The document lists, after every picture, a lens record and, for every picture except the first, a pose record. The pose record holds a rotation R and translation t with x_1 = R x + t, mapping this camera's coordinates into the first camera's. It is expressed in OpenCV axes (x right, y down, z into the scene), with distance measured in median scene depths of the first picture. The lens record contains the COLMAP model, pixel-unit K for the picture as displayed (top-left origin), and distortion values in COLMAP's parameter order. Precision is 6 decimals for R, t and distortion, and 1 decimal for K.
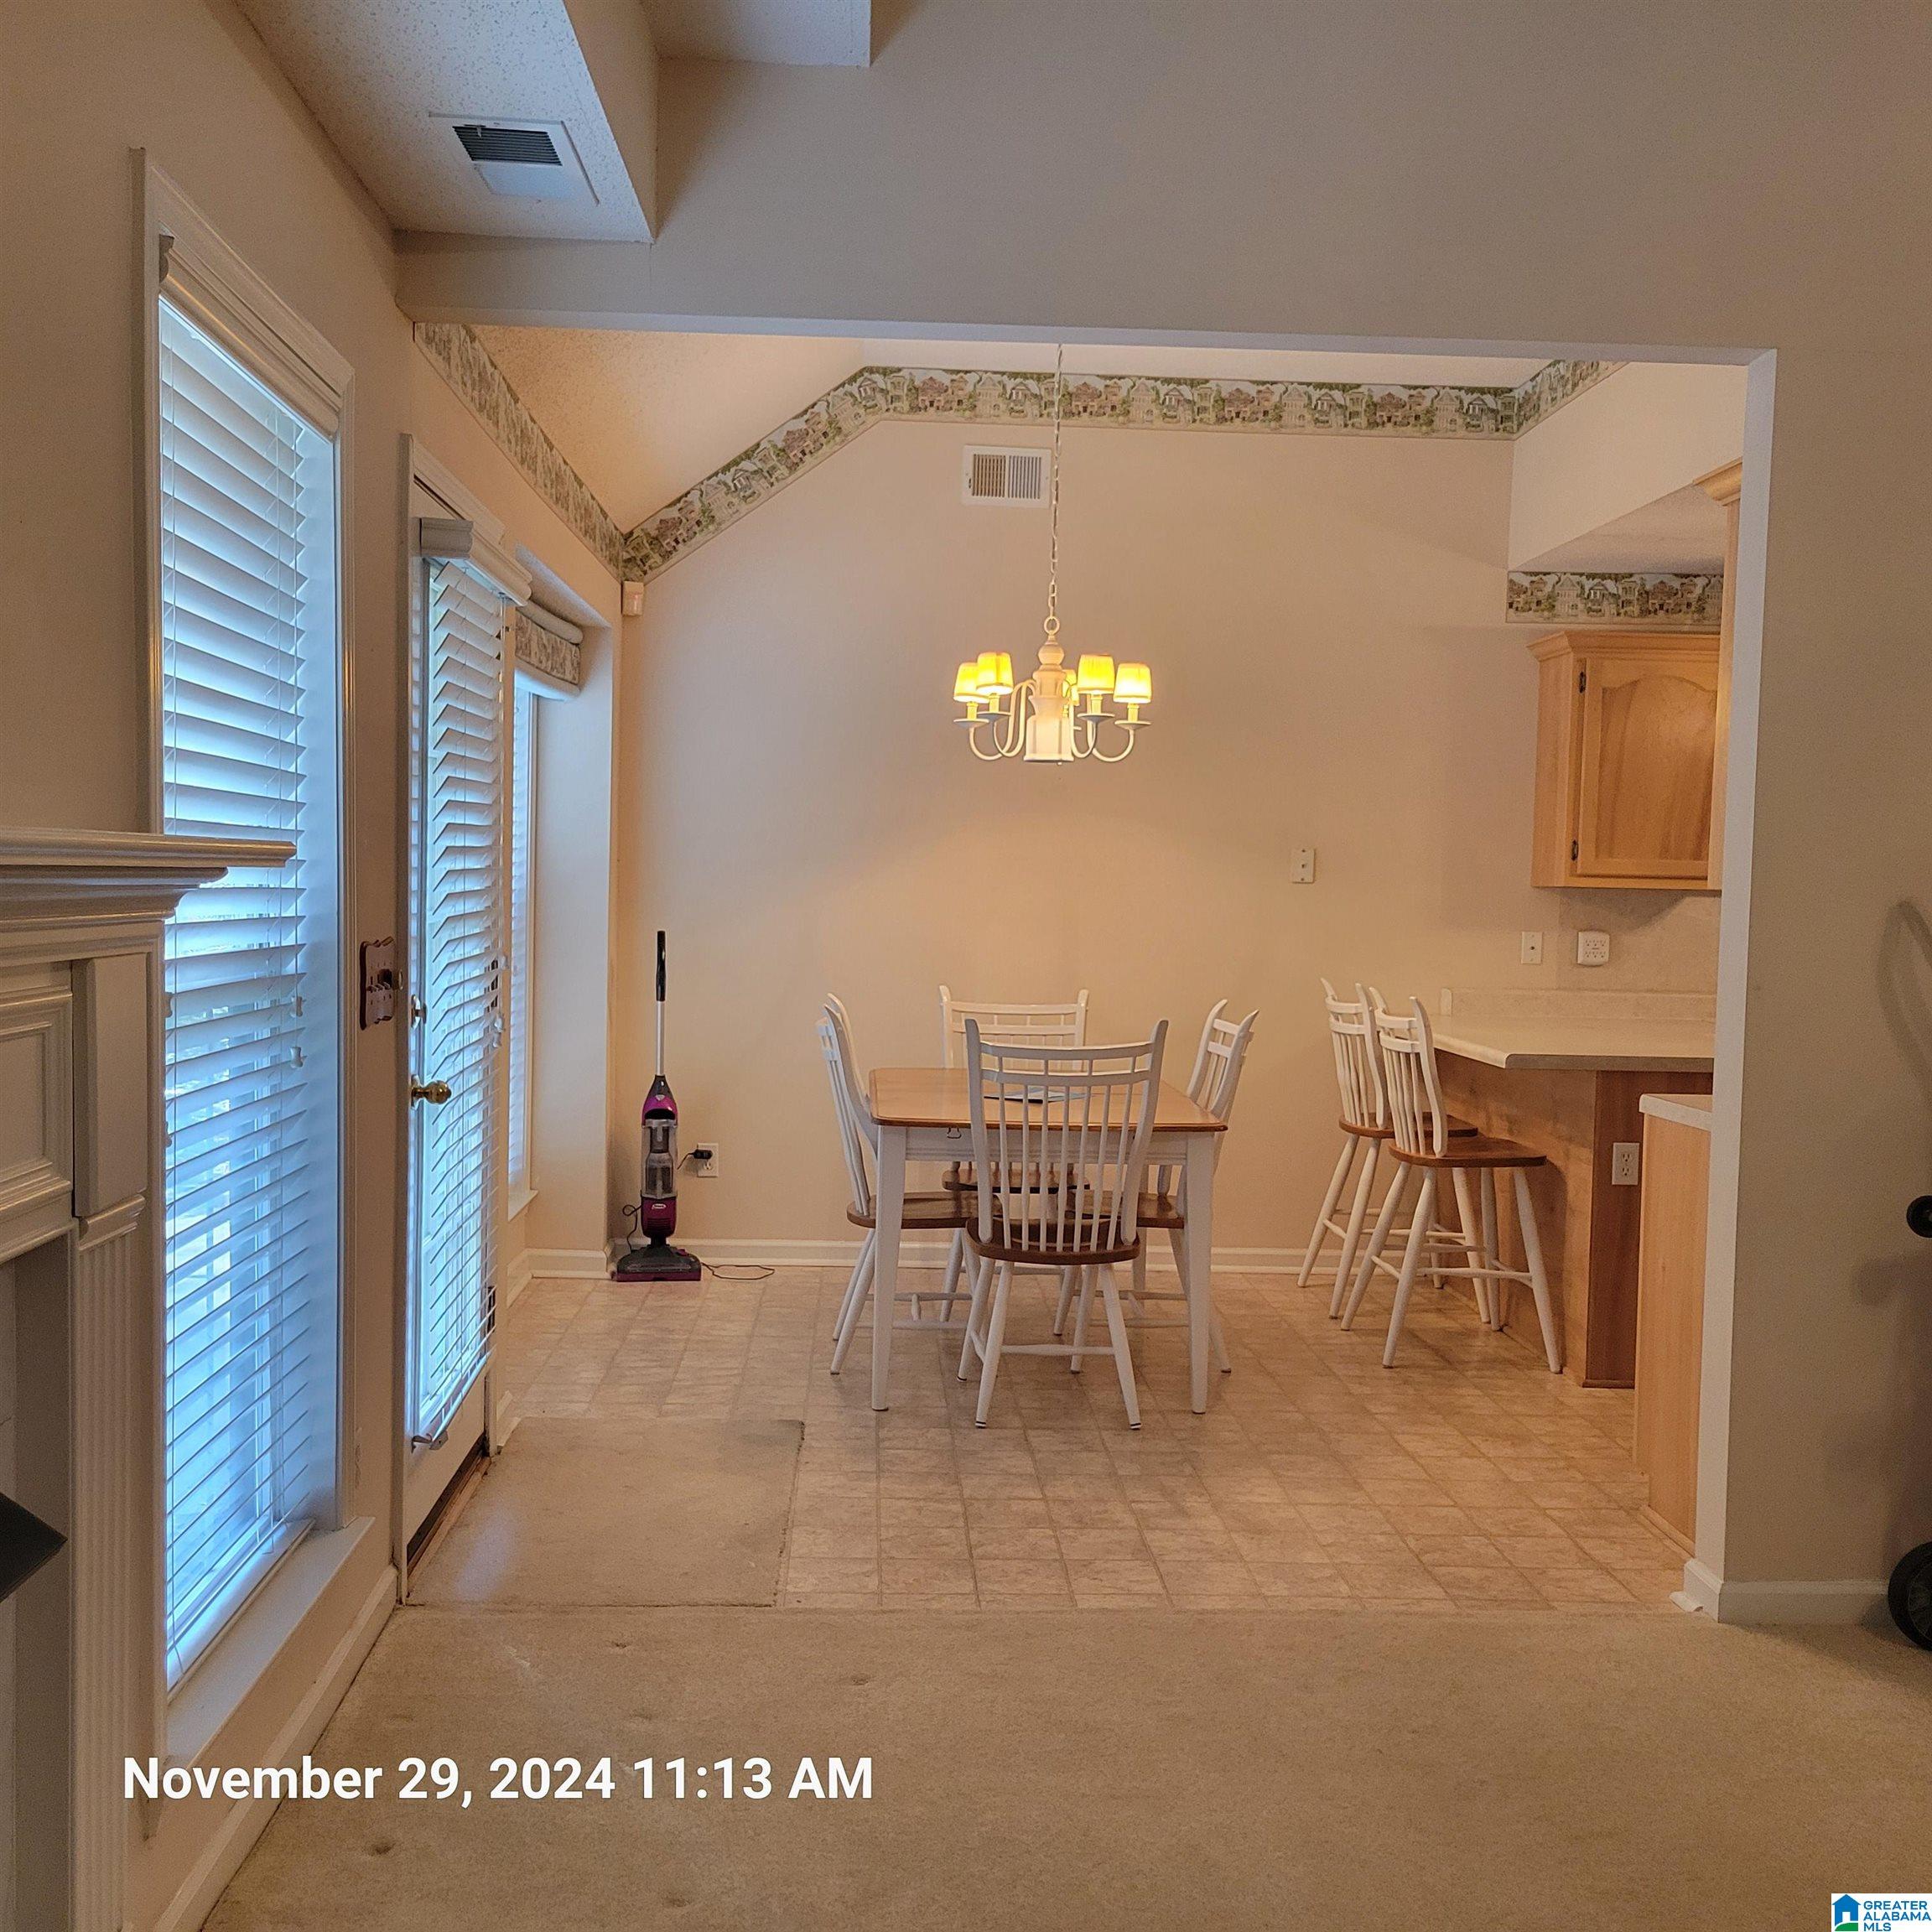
lens RADIAL K [[1933.3, 0, 918.2], [0, 1933.3, 982.0], [0, 0, 1]] dist [0.035469, 0.000000]
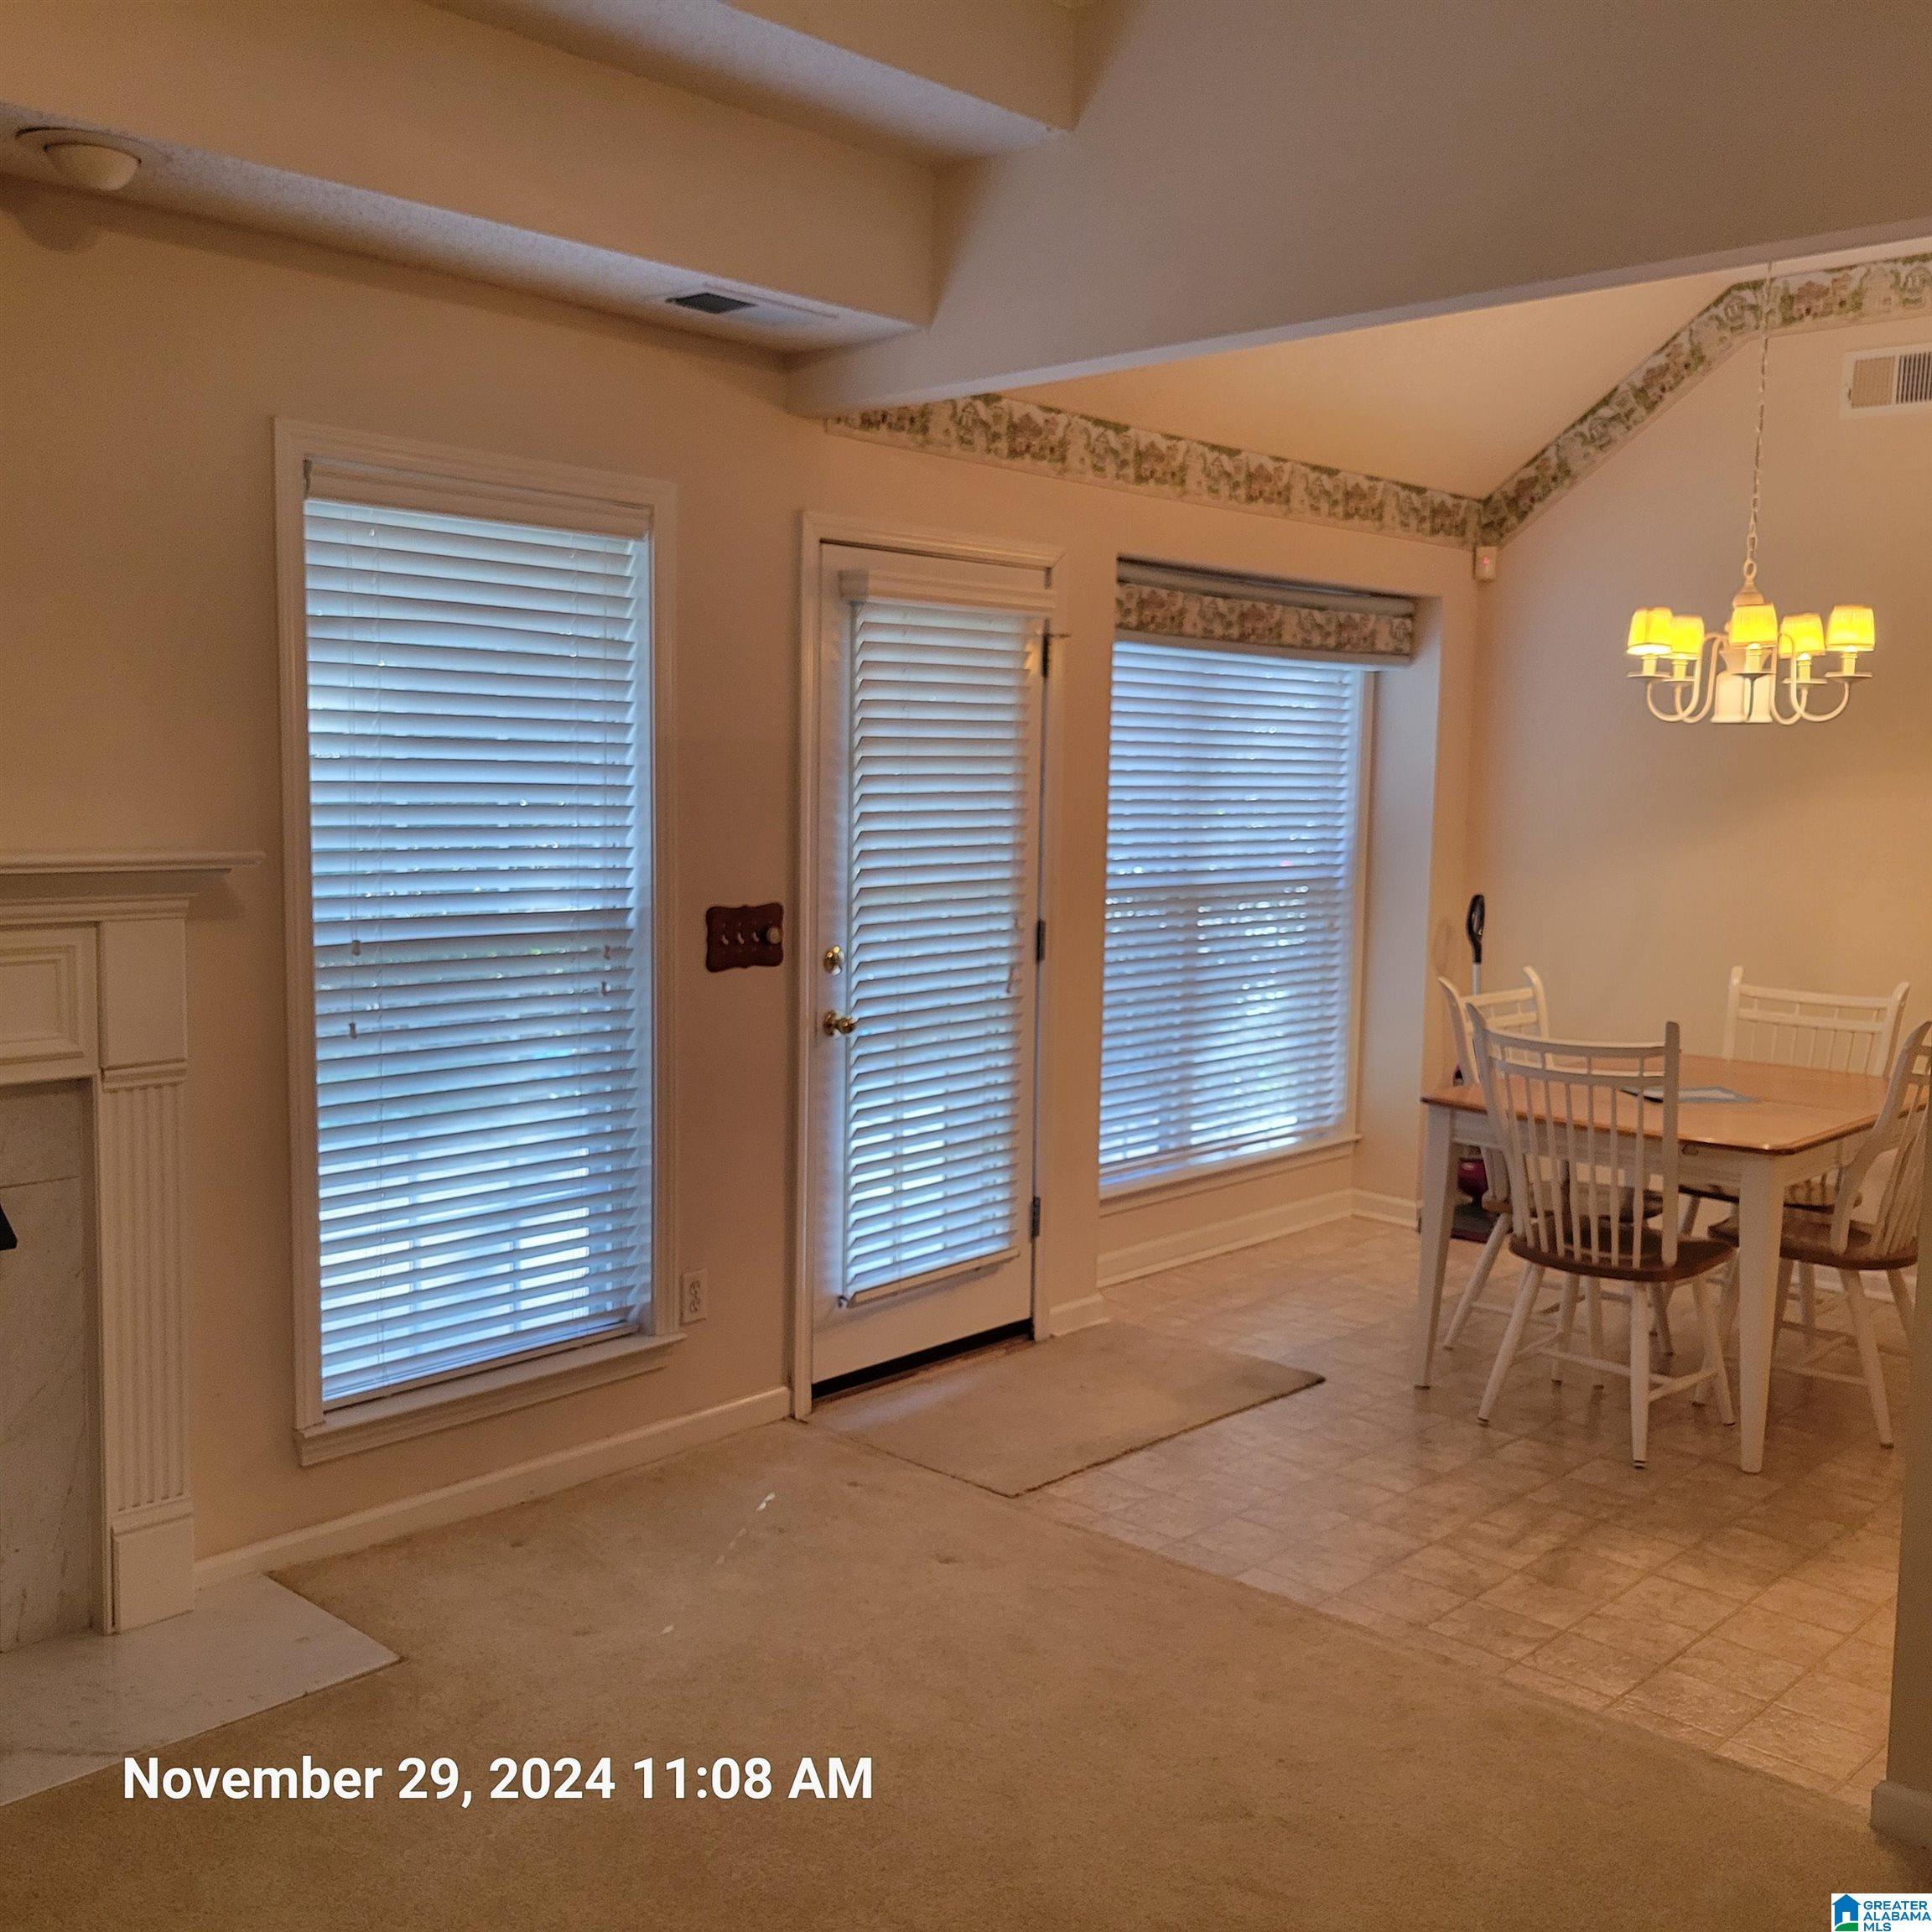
lens RADIAL K [[1933.3, 0, 950.5], [0, 1933.3, 956.1], [0, 0, 1]] dist [0.035469, 0.000000]
pose [[0.698282, 0.061123, -0.713208, 0.473998], [-0.043266, 0.998130, 0.043181, -0.031069], [0.714514, 0.000705, 0.699621, 0.116363]]
